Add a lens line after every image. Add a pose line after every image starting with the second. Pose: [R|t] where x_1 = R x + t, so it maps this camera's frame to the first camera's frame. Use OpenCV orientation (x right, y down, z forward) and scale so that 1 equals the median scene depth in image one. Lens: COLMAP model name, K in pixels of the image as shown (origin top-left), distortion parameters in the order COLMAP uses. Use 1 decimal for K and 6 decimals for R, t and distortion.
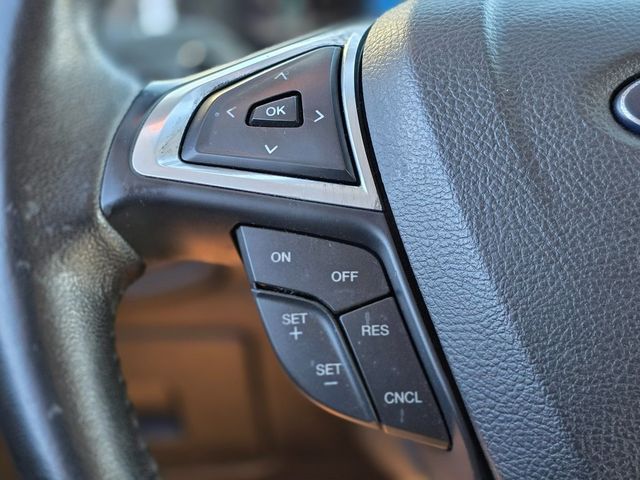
lens RADIAL K [[1131.4, 0, 320.0], [0, 1131.4, 240.0], [0, 0, 1]] dist [0.226707, -1.122136]
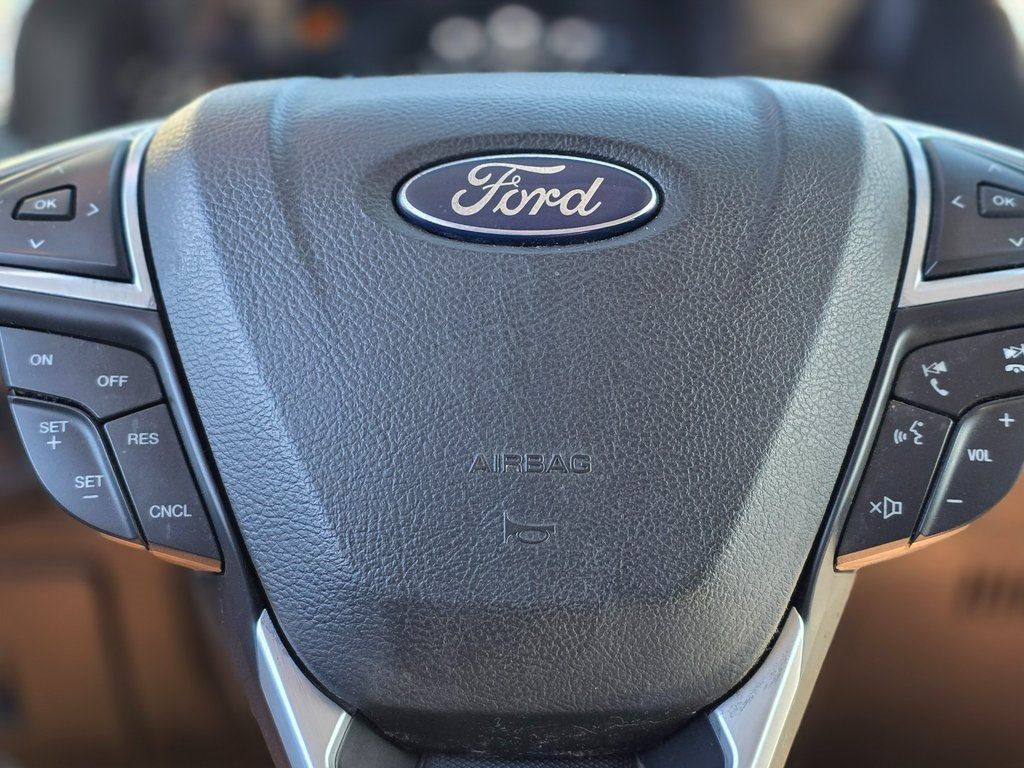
lens RADIAL K [[1810.2, 0, 512.0], [0, 1810.2, 384.0], [0, 0, 1]] dist [0.226707, -1.122136]
pose [[0.997992, 0.011897, 0.062216, 0.254404], [-0.003384, 0.990814, -0.135193, 0.234800], [-0.063252, 0.134711, 0.988864, -0.467632]]
